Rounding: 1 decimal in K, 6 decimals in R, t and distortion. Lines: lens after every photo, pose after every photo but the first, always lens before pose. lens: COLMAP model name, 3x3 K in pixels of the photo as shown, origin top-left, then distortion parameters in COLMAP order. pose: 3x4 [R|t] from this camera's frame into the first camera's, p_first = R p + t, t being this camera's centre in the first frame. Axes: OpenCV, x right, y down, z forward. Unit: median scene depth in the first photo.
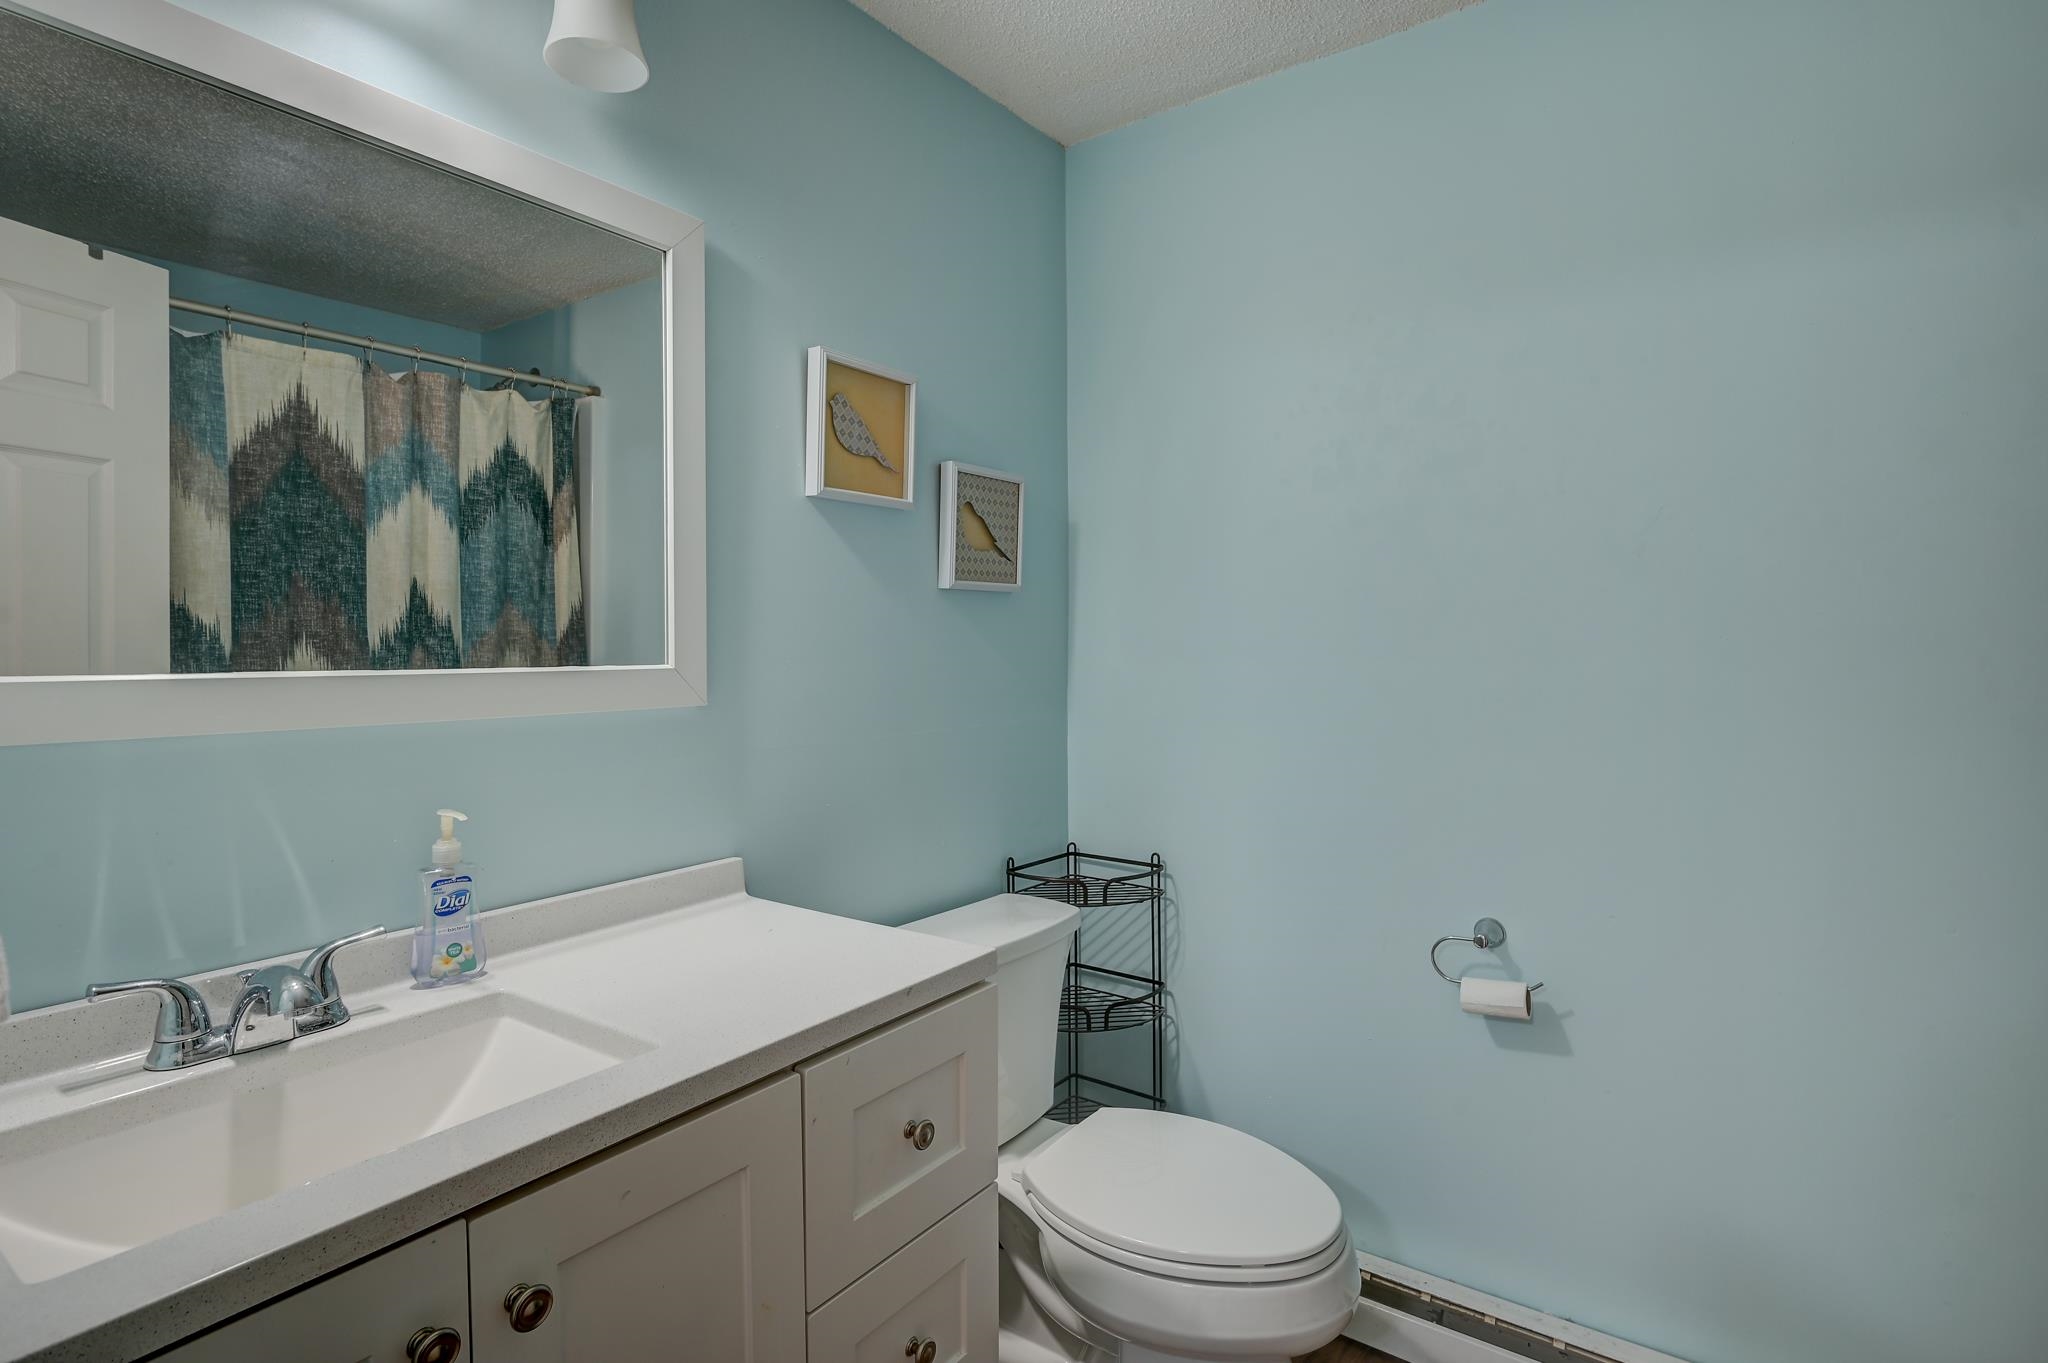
lens RADIAL K [[1018.3, 0, 1014.0], [0, 1018.3, 676.1], [0, 0, 1]] dist [-0.001263, 0.000635]
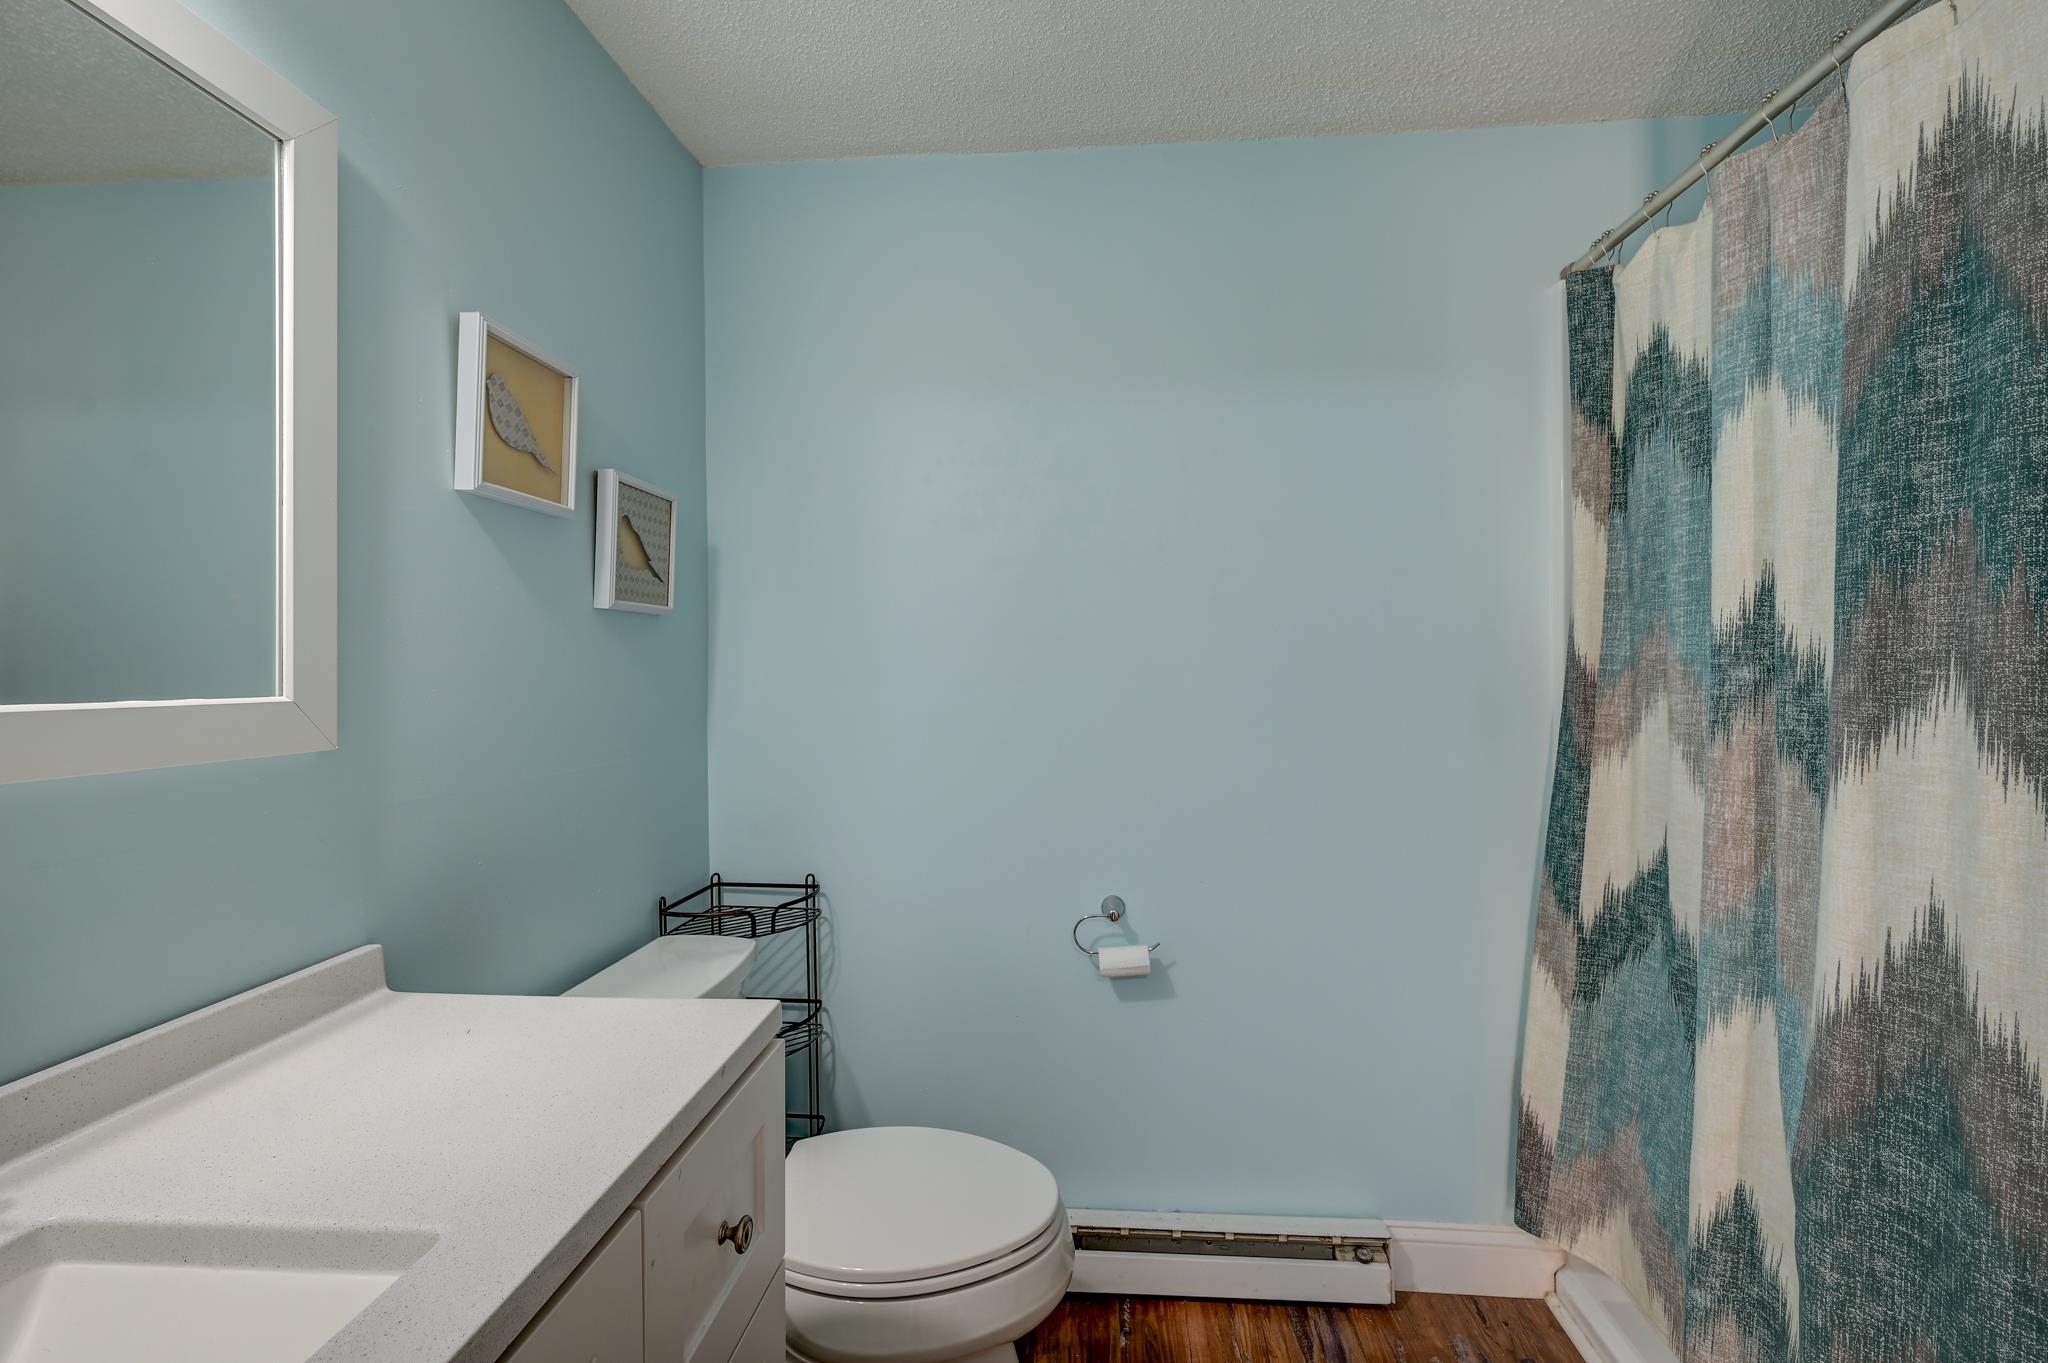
lens RADIAL K [[902.0, 0, 1028.6], [0, 902.0, 676.5], [0, 0, 1]] dist [-0.000139, 0.001977]
pose [[0.853466, -0.004226, 0.521132, -0.164368], [0.017913, 0.999614, -0.021230, -0.001681], [-0.520841, 0.027454, 0.853212, 0.120739]]
